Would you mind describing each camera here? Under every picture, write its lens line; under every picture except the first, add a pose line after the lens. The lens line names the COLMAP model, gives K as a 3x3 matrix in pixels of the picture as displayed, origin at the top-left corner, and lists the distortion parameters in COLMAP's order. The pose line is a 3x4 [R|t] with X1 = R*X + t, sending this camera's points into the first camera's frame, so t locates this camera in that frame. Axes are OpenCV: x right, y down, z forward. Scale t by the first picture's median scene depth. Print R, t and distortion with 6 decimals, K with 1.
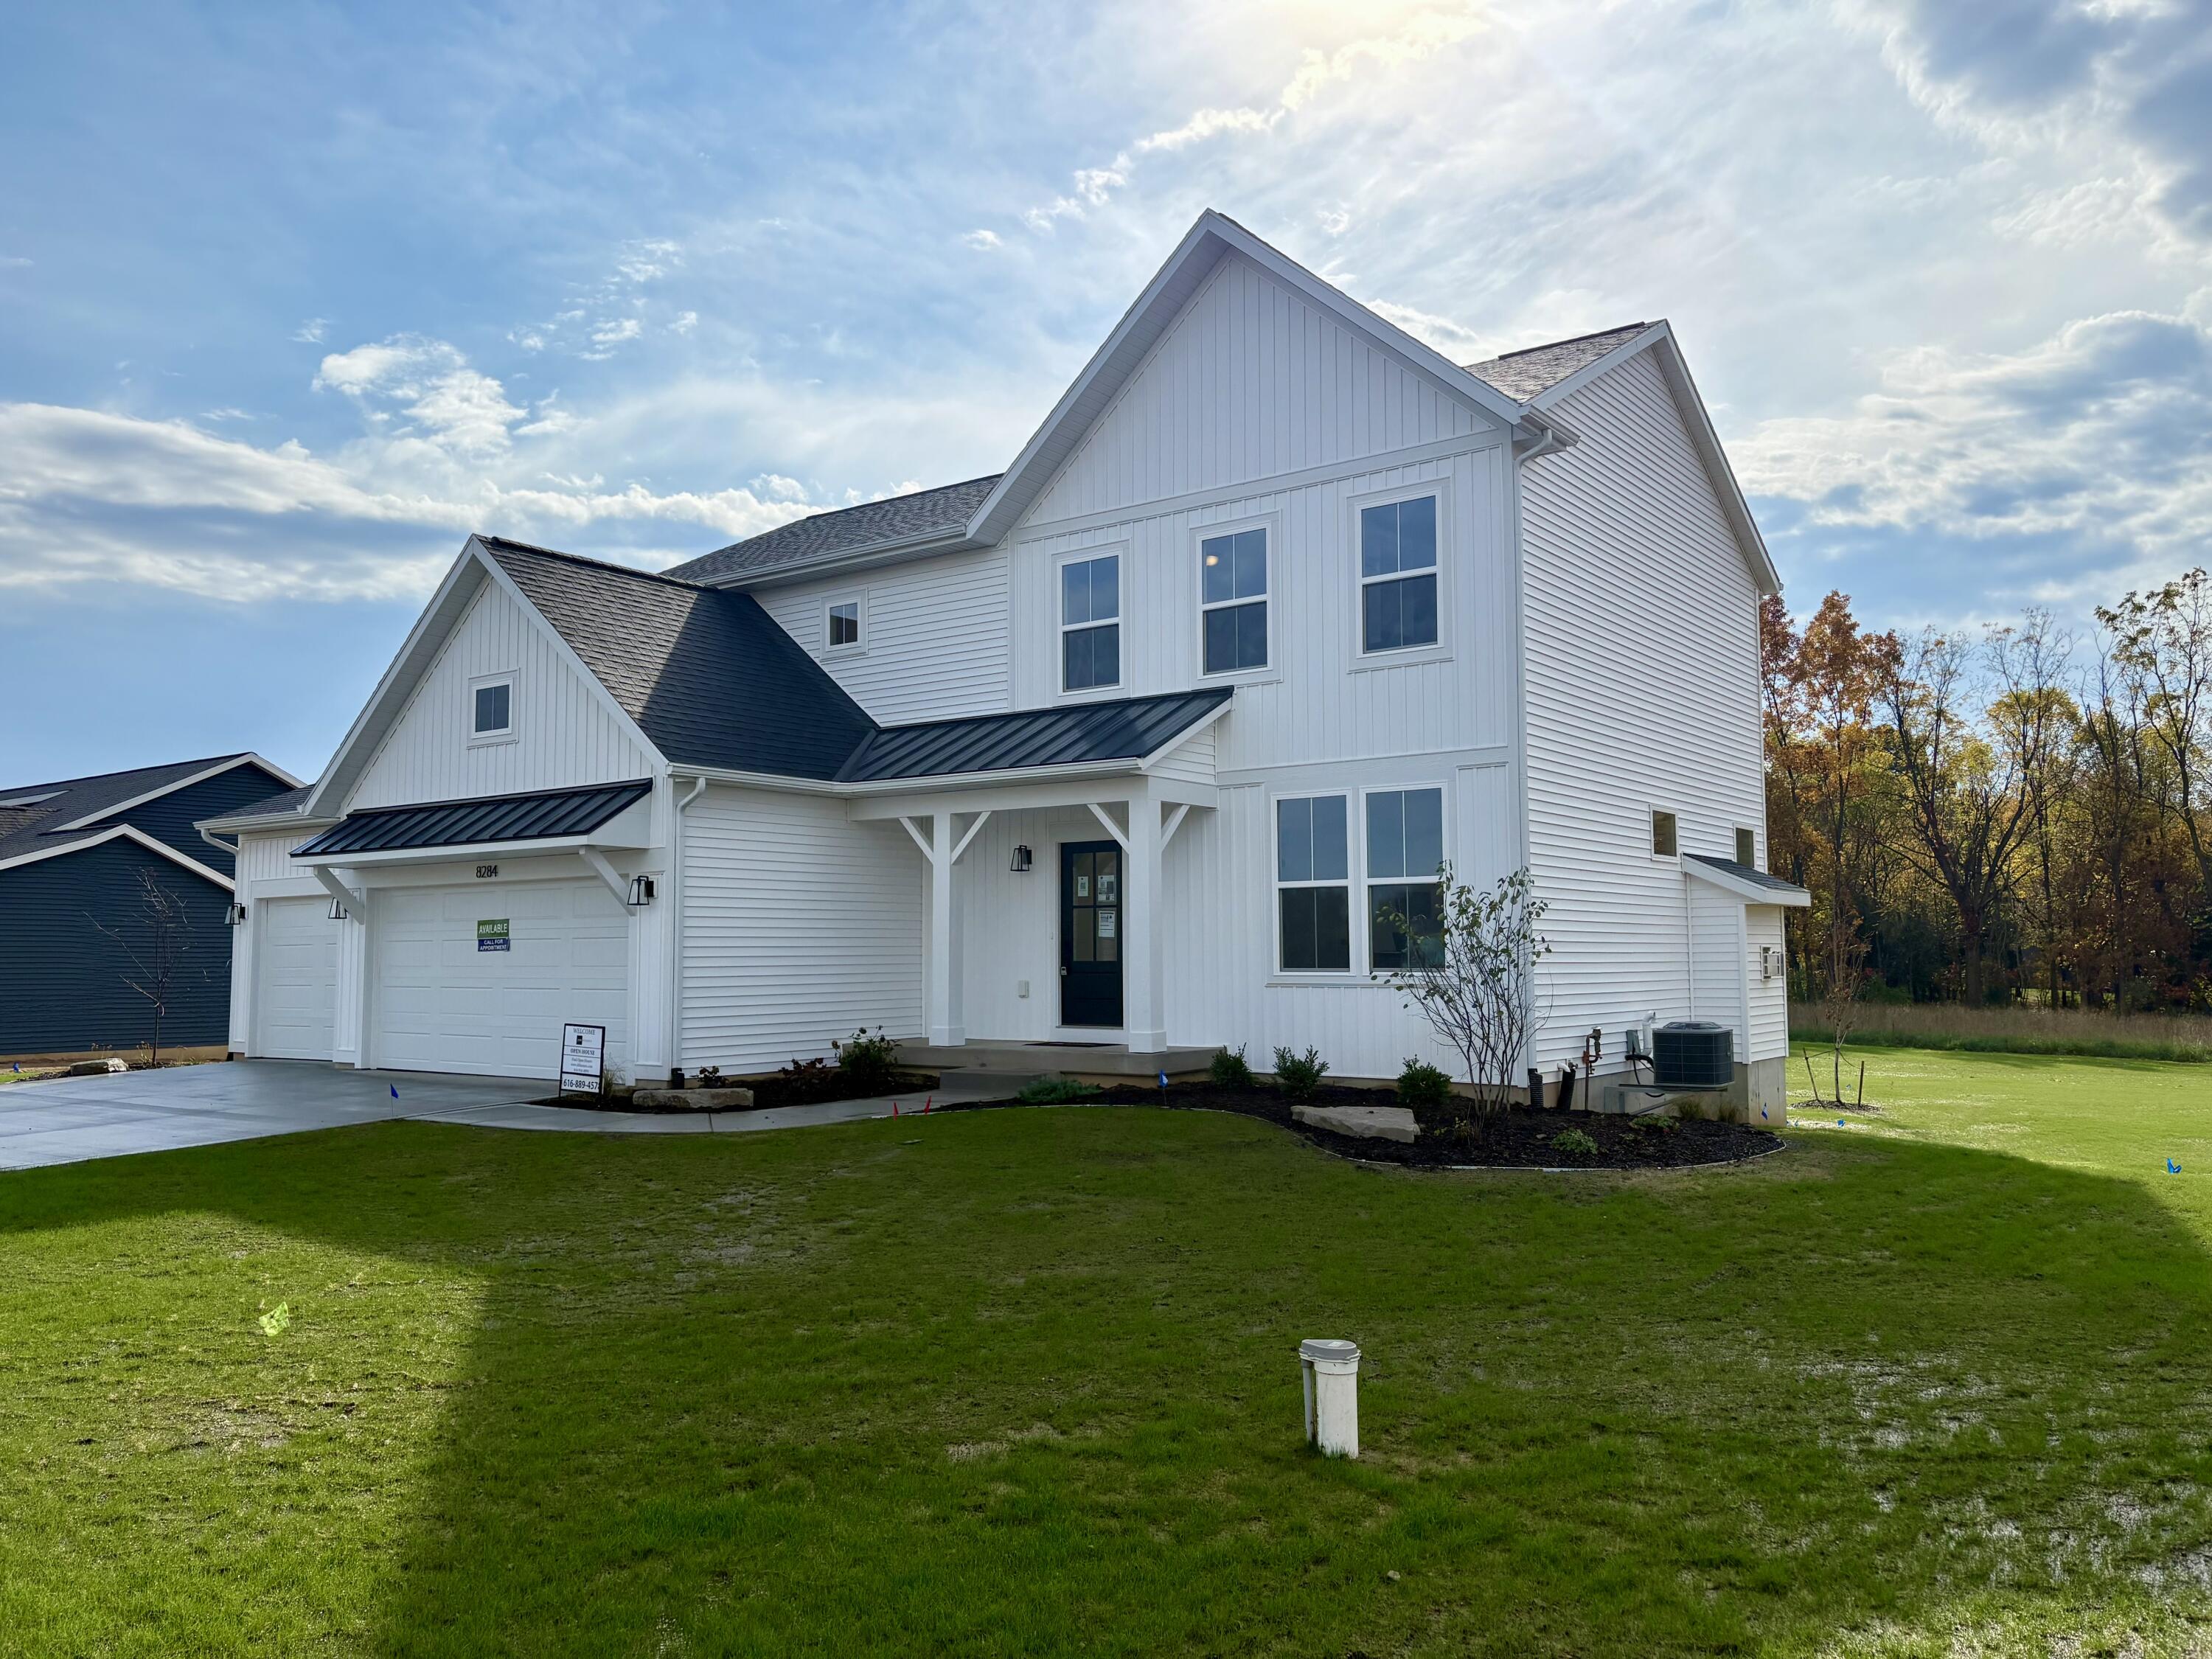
lens RADIAL K [[1678.8, 0, 1128.9], [0, 1678.8, 847.1], [0, 0, 1]] dist [0.081522, -0.115521]
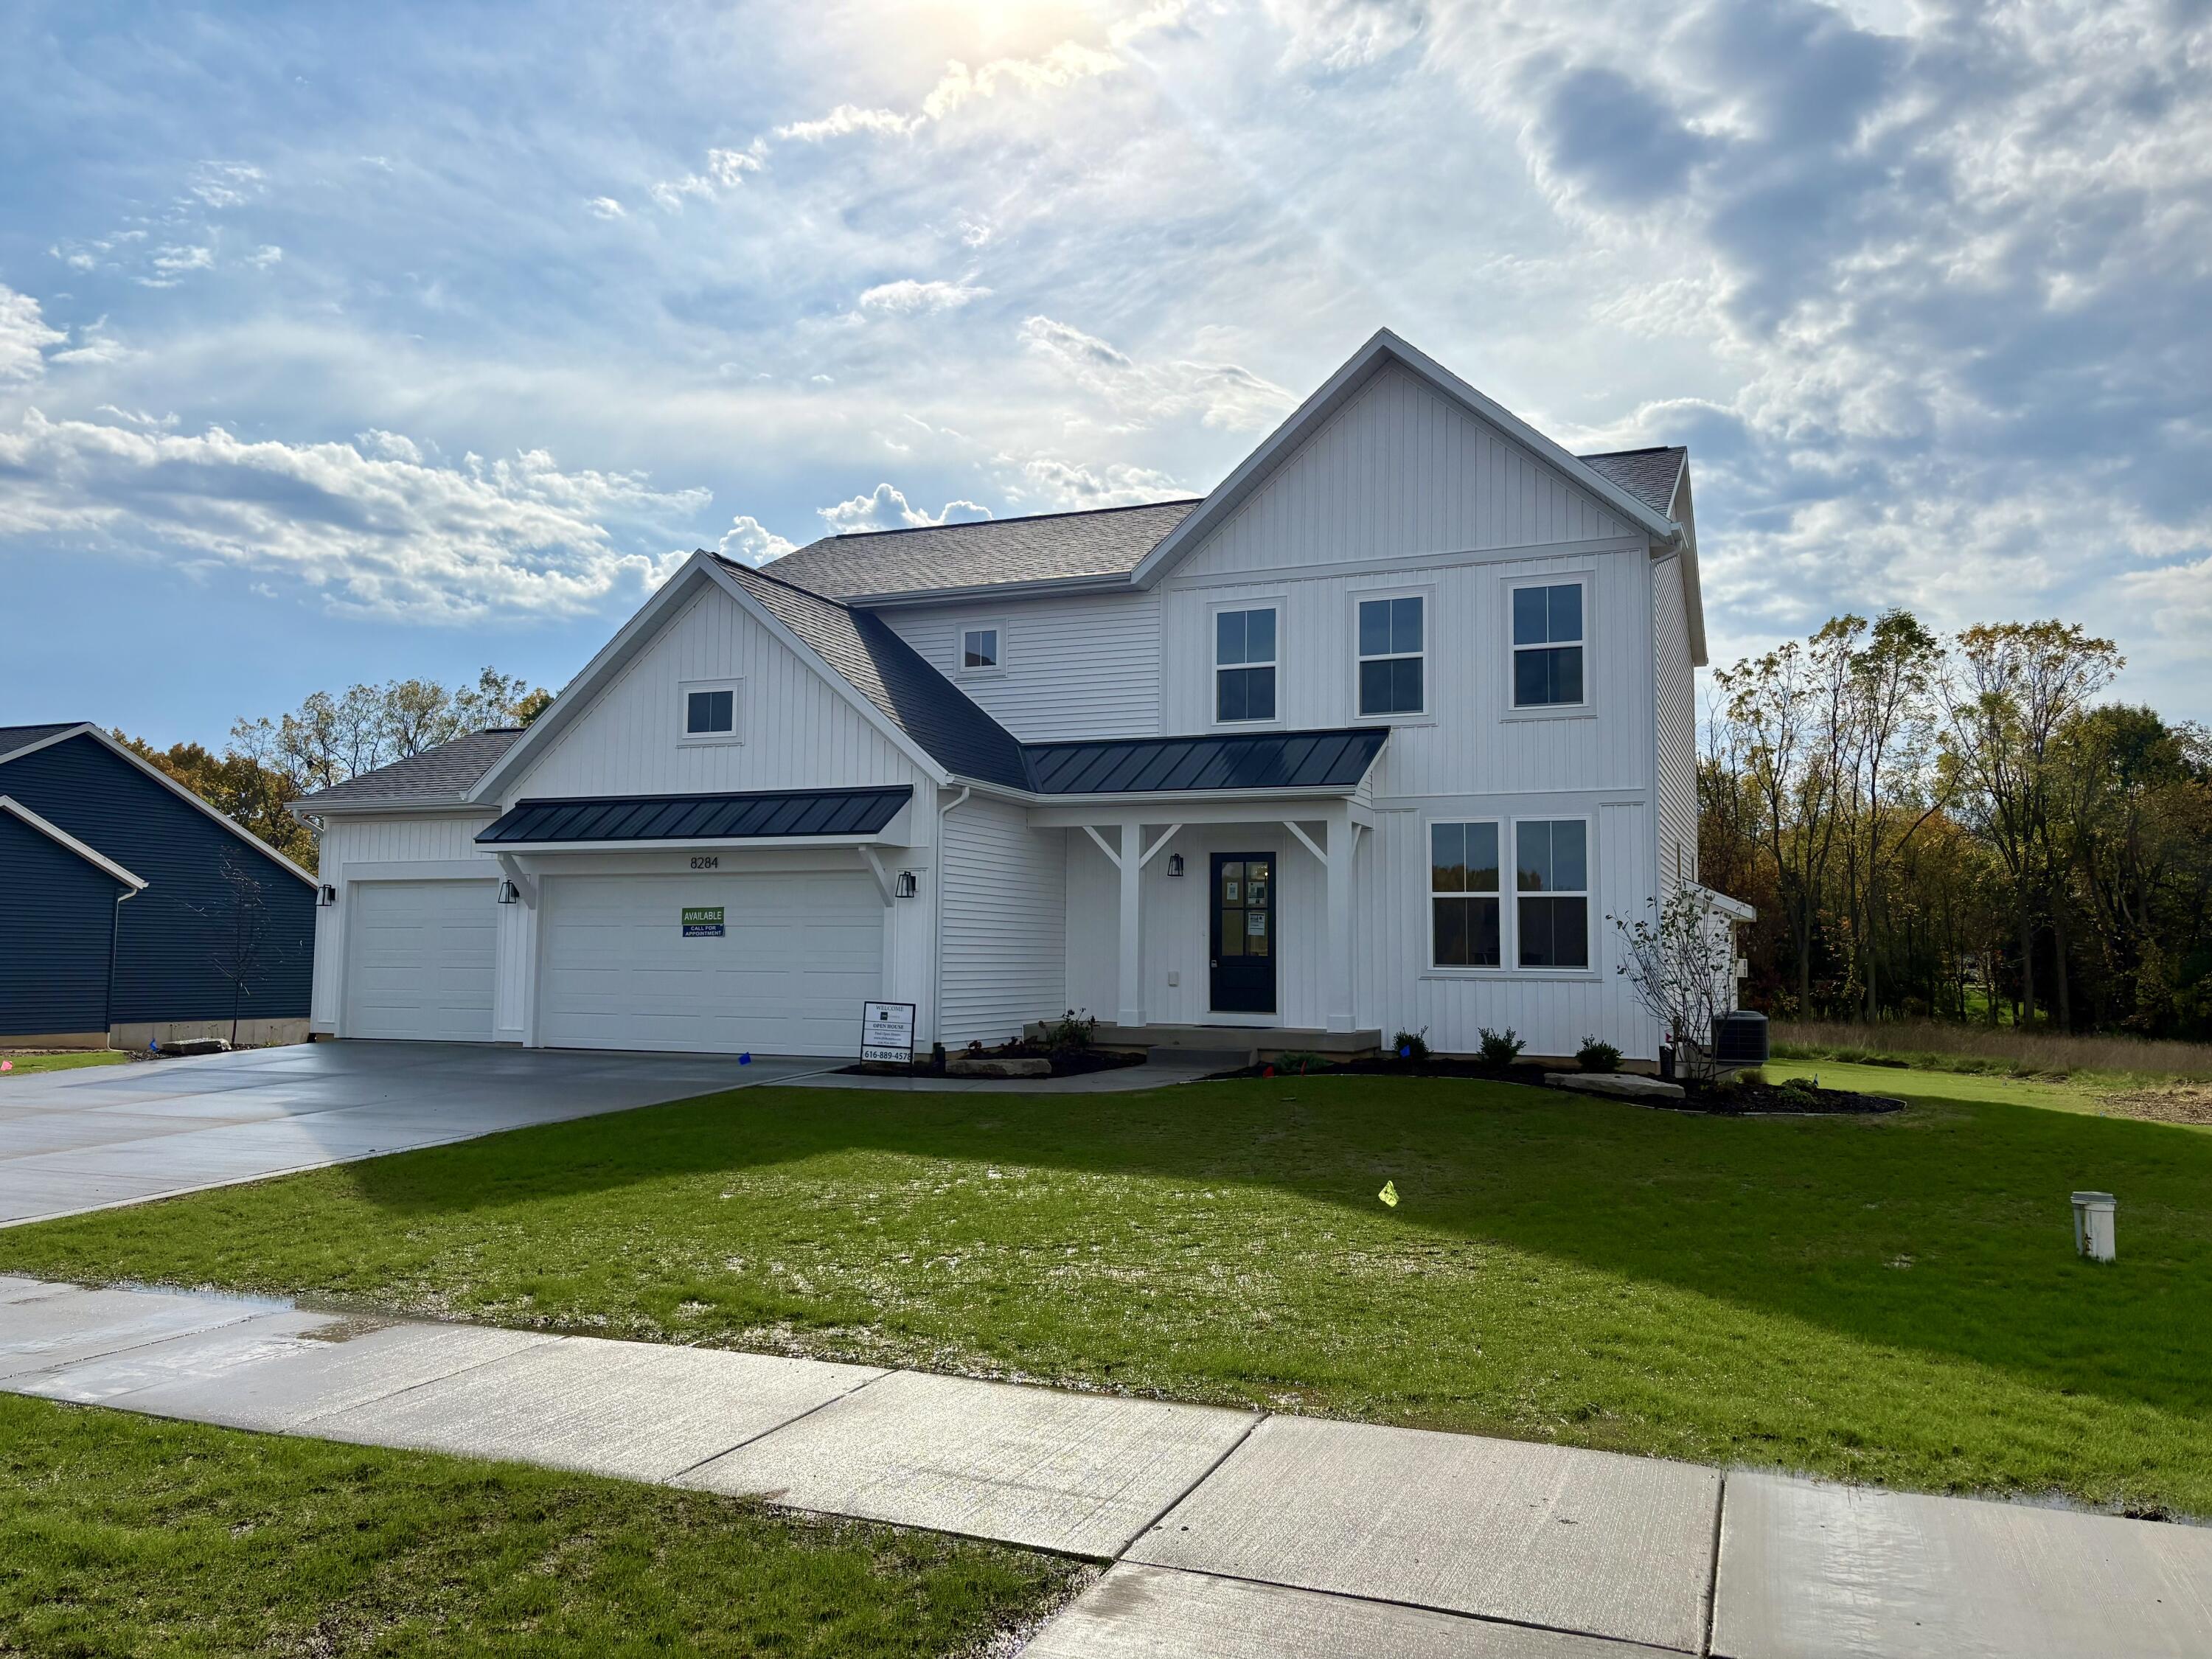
lens RADIAL K [[1697.4, 0, 1105.3], [0, 1697.4, 816.8], [0, 0, 1]] dist [0.066560, -0.008902]
pose [[0.972977, 0.036437, 0.228011, -0.362177], [-0.032107, 0.999227, -0.022671, 0.001719], [-0.228661, 0.014737, 0.973395, -0.113761]]
